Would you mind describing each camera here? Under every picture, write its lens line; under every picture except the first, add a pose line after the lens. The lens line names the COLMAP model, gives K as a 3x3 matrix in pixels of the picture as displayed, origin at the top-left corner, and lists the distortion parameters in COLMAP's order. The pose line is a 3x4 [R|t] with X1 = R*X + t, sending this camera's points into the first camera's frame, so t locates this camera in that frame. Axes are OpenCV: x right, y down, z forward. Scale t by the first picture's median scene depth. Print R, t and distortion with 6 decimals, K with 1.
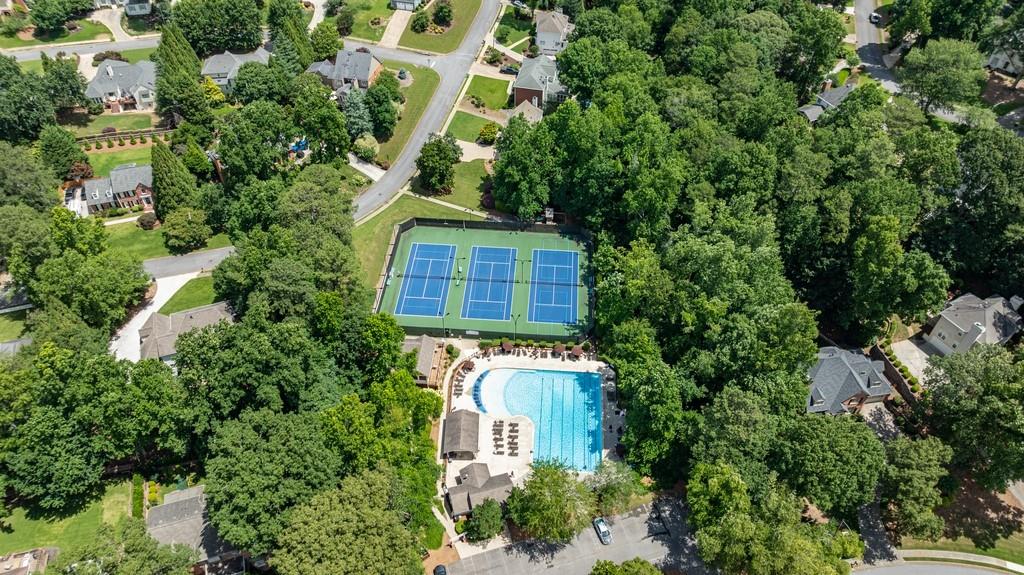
lens RADIAL K [[705.2, 0, 512.0], [0, 705.2, 287.5], [0, 0, 1]] dist [0.000311, -0.138521]
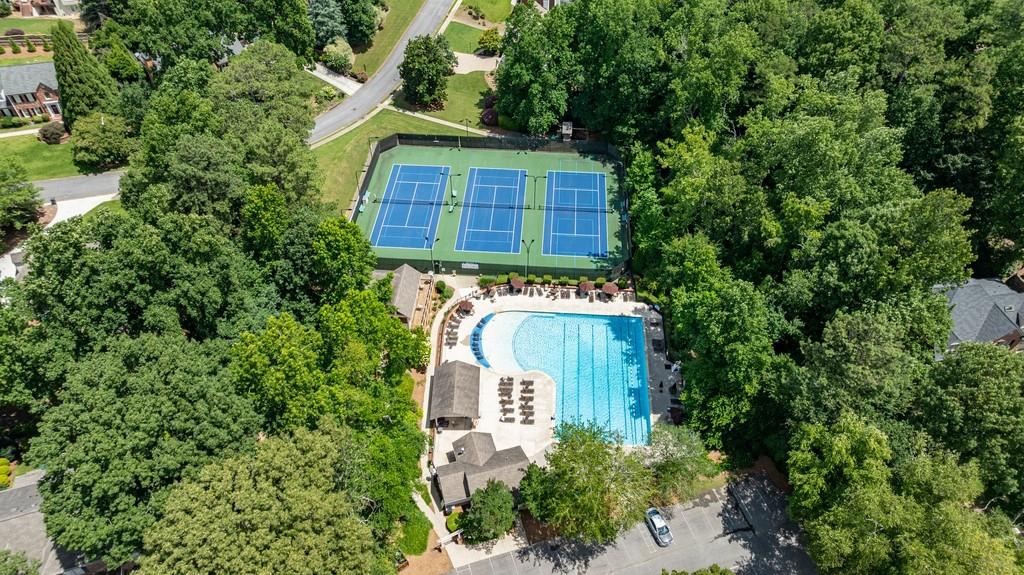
lens RADIAL K [[705.9, 0, 512.0], [0, 705.9, 287.5], [0, 0, 1]] dist [-0.034348, 0.002915]
pose [[0.999989, -0.003691, 0.002716, -0.014709], [0.003705, 0.999980, -0.005172, 0.098349], [-0.002696, 0.005182, 0.999983, 0.266280]]
